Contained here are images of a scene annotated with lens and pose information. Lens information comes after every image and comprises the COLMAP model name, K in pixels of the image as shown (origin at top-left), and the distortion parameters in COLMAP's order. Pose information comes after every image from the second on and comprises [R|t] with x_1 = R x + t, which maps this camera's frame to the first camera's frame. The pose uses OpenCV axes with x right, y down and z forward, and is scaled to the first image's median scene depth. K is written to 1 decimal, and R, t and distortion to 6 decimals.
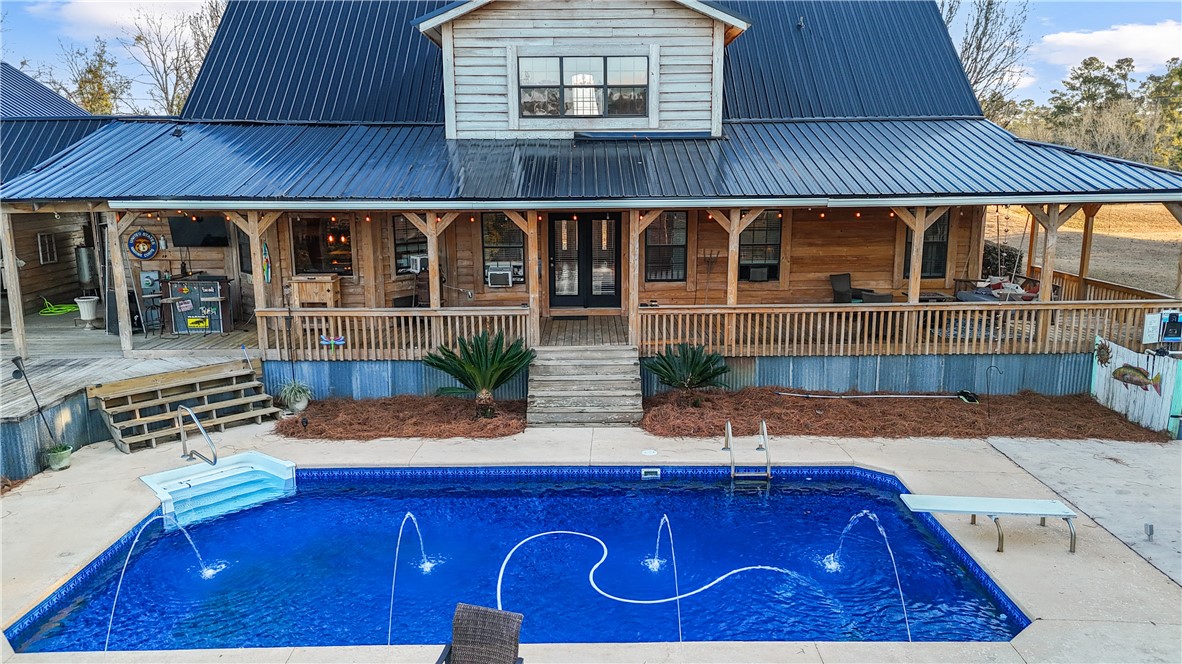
lens RADIAL K [[855.7, 0, 591.0], [0, 855.7, 332.0], [0, 0, 1]] dist [0.093406, -0.097961]
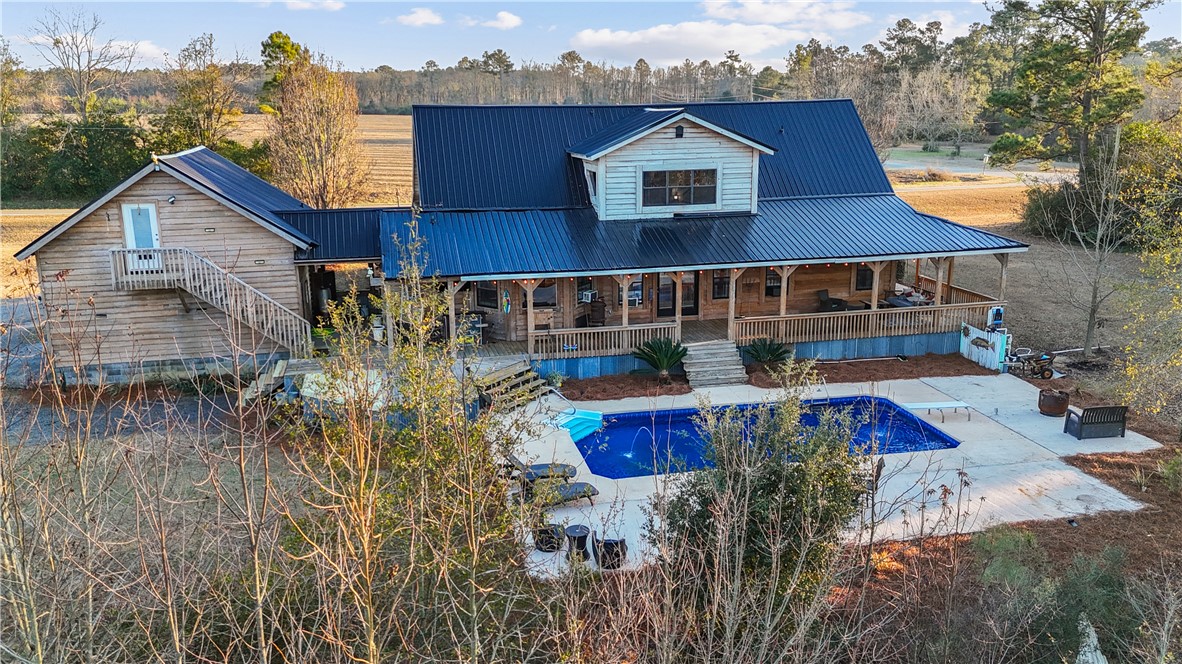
lens RADIAL K [[948.6, 0, 591.0], [0, 948.6, 332.0], [0, 0, 1]] dist [0.108670, -0.004527]
pose [[0.978234, -0.053518, 0.200484, -0.650941], [0.044972, 0.997885, 0.046942, -0.111235], [-0.202572, -0.036904, 0.978572, -0.916818]]
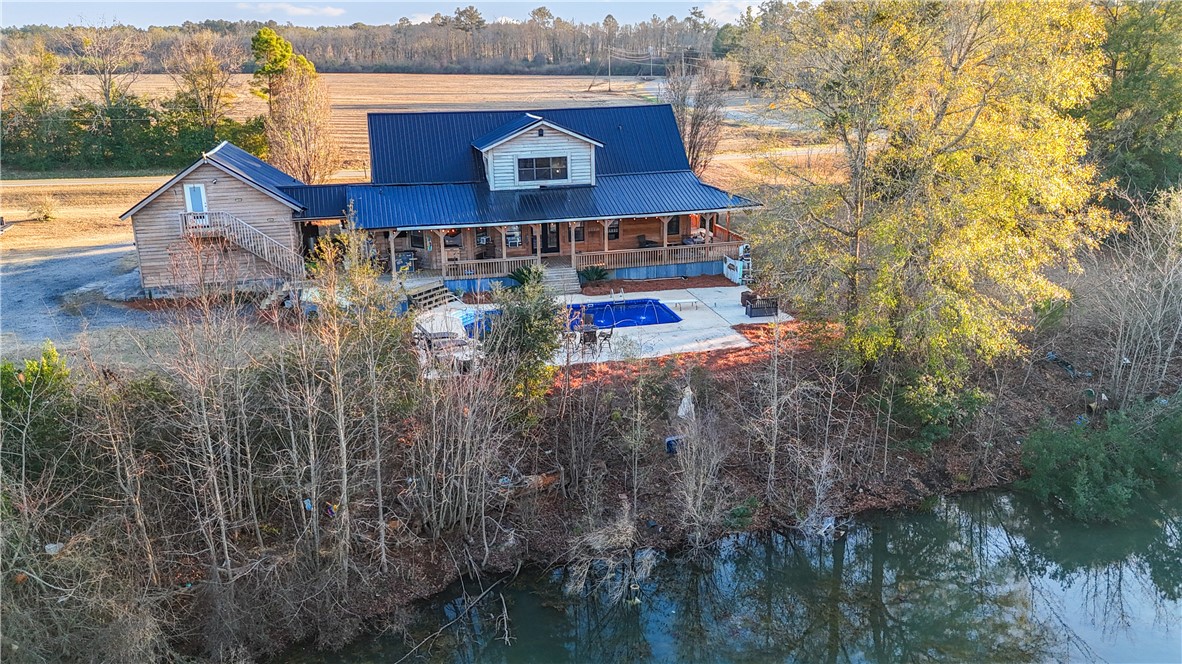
lens RADIAL K [[948.6, 0, 591.0], [0, 948.6, 332.0], [0, 0, 1]] dist [0.108670, -0.004527]
pose [[0.973941, -0.076467, 0.213521, -0.593889], [0.056704, 0.993648, 0.097204, -0.075411], [-0.219598, -0.082564, 0.972091, -2.135575]]
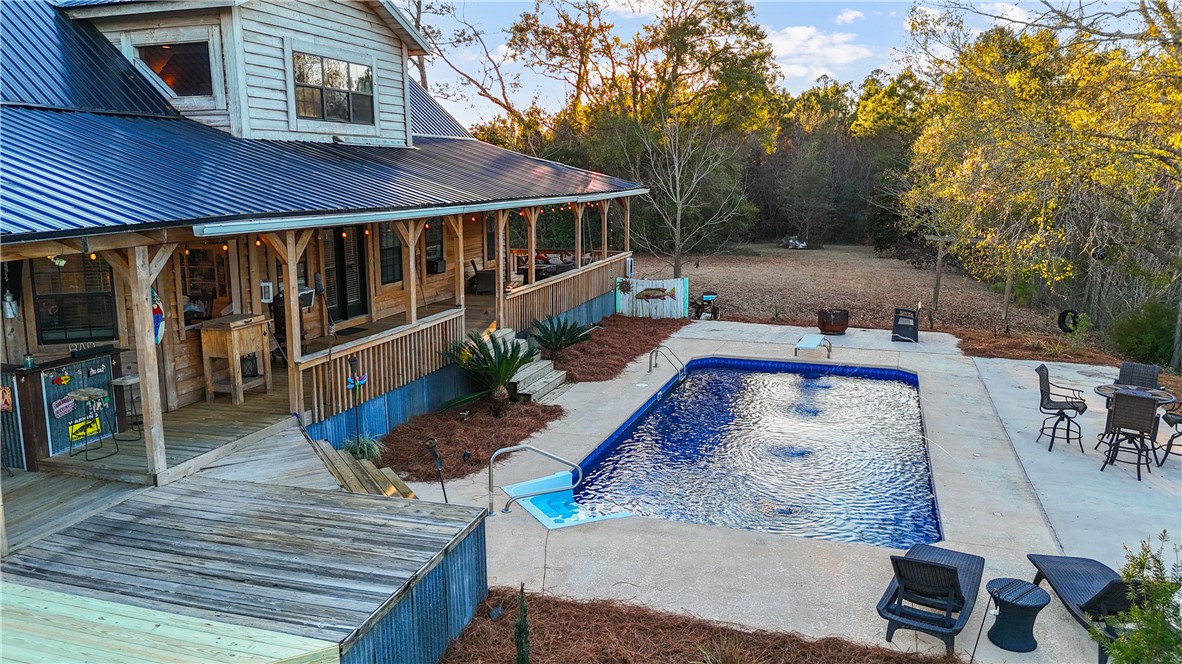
lens RADIAL K [[855.7, 0, 591.0], [0, 855.7, 332.0], [0, 0, 1]] dist [0.093406, -0.097961]
pose [[0.324086, -0.168804, 0.930846, -0.990146], [0.186737, 0.976007, 0.111979, -0.087153], [-0.927415, 0.137532, 0.347832, 0.498757]]
